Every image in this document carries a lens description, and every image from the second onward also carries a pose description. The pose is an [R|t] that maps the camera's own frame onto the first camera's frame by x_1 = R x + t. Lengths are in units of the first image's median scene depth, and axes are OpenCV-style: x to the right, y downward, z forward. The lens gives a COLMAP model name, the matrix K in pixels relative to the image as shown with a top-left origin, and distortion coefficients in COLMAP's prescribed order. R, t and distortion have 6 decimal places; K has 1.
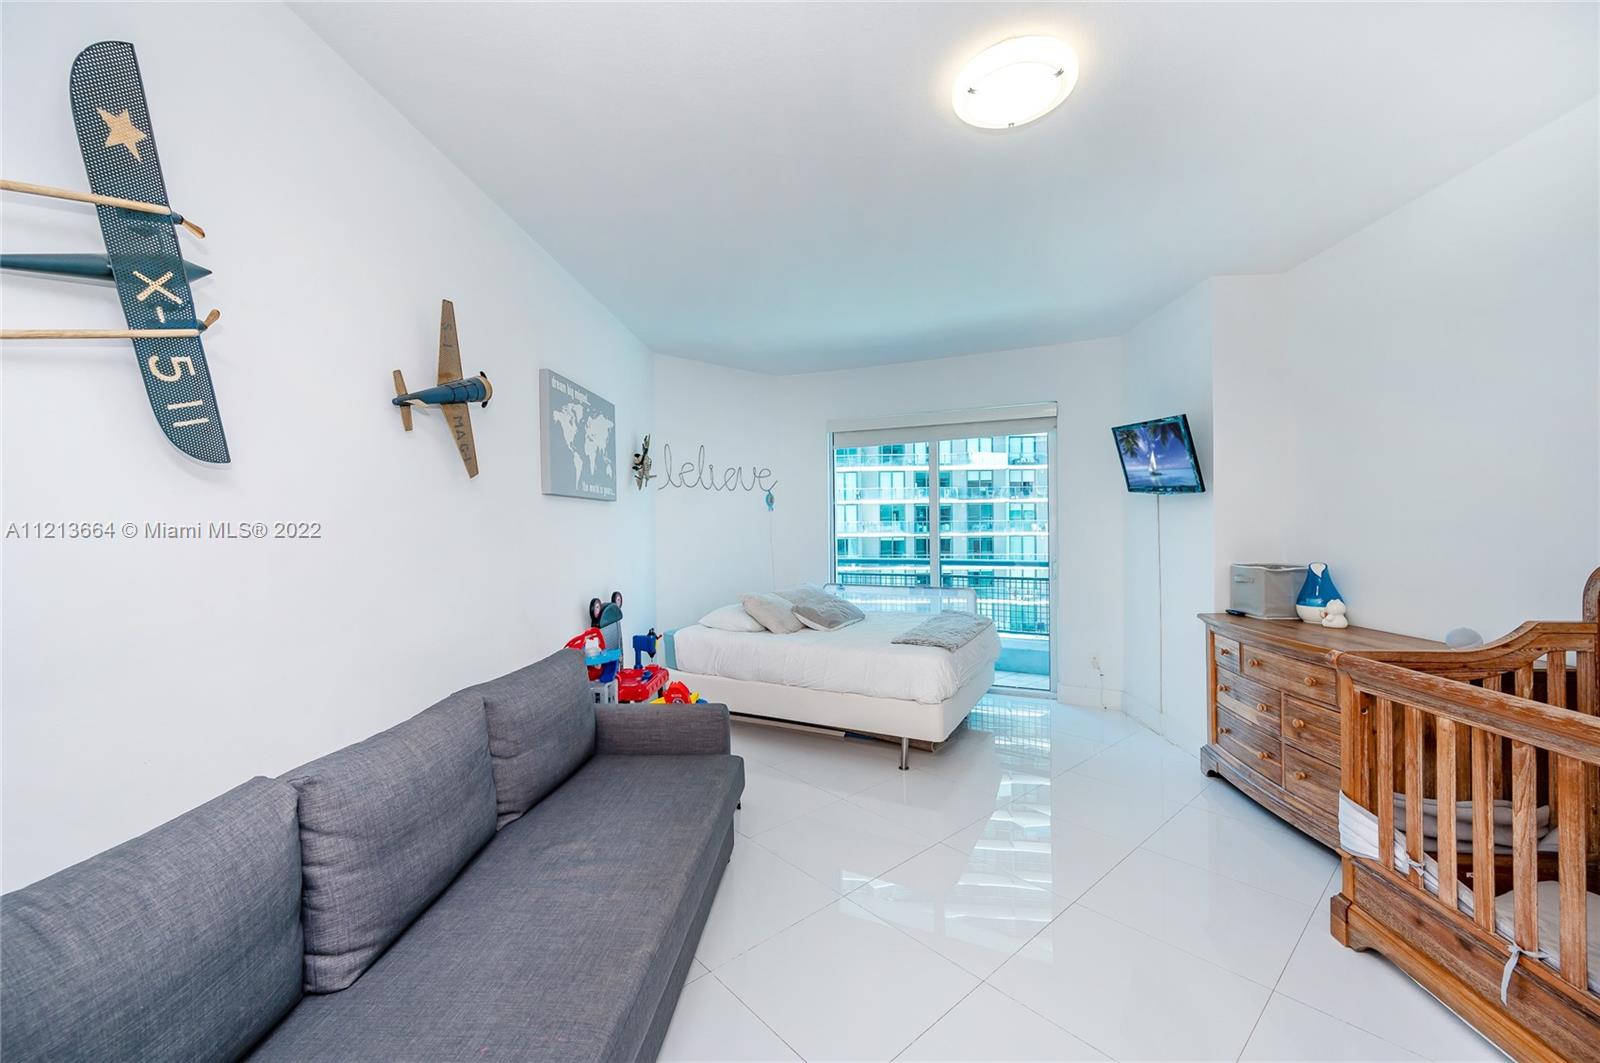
lens RADIAL K [[647.3, 0, 799.8], [0, 647.3, 529.2], [0, 0, 1]] dist [-0.000368, 0.000000]
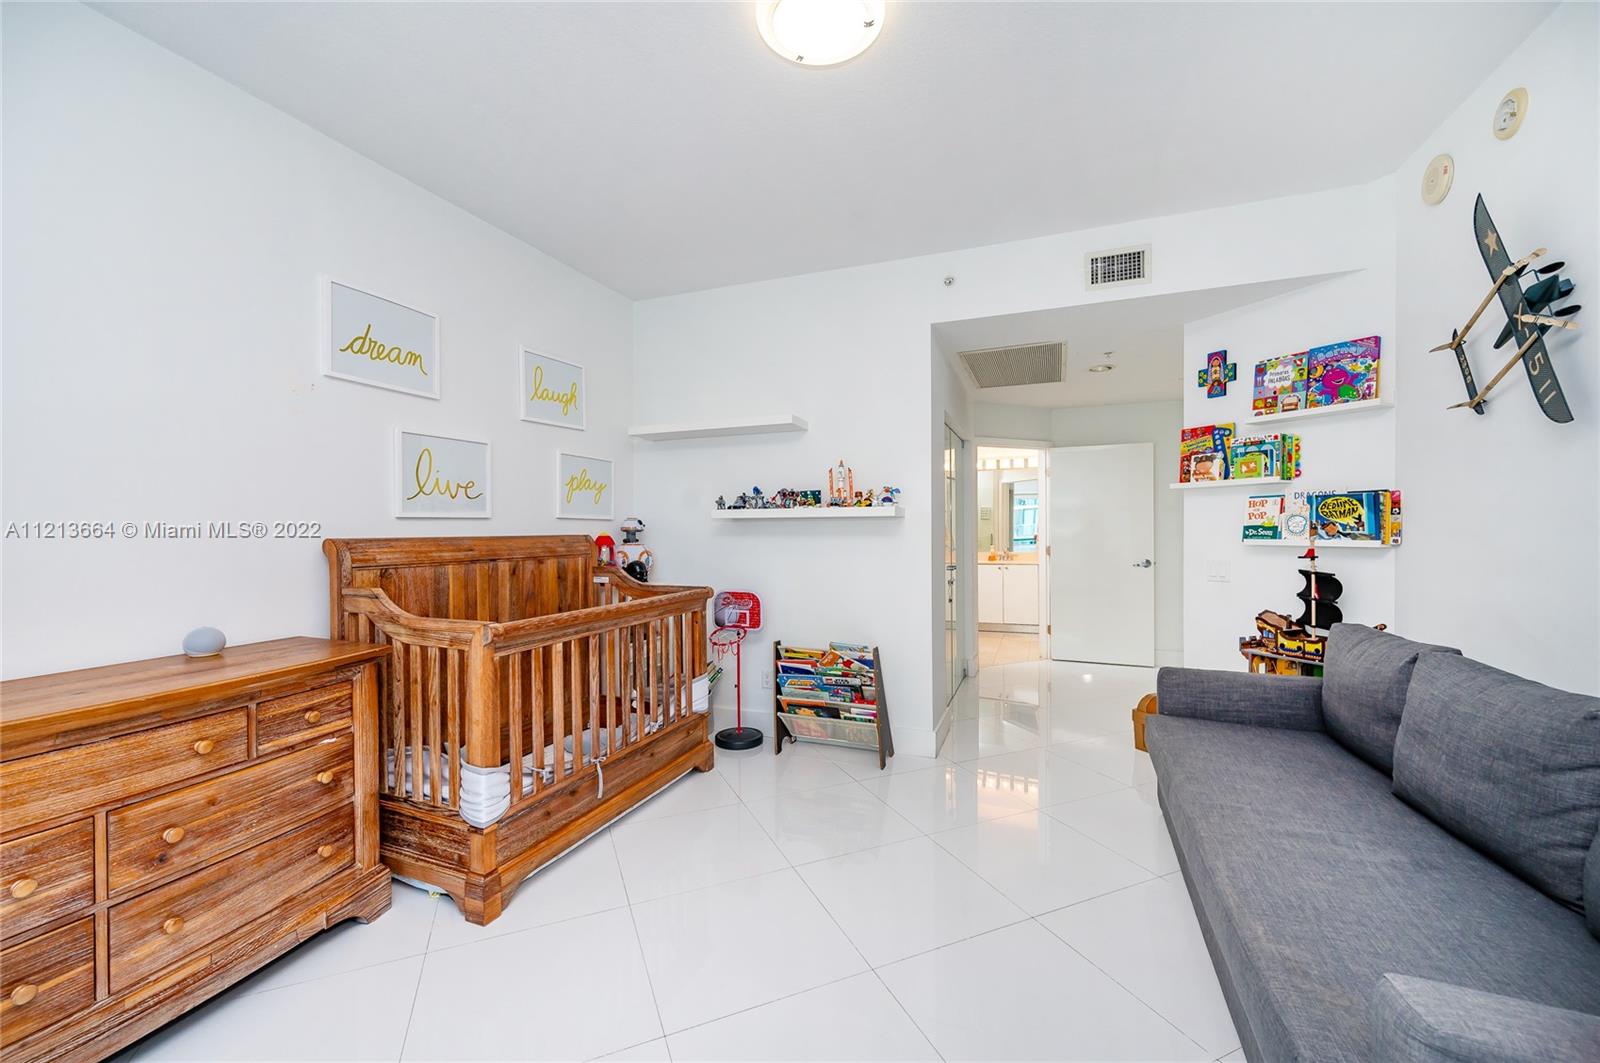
lens RADIAL K [[647.3, 0, 799.4], [0, 647.3, 526.3], [0, 0, 1]] dist [-0.000368, 0.000000]
pose [[-0.950671, 0.016103, 0.309781, 0.077606], [0.017563, 0.999844, 0.001926, 0.046125], [-0.309702, 0.007272, -0.950806, 1.882946]]
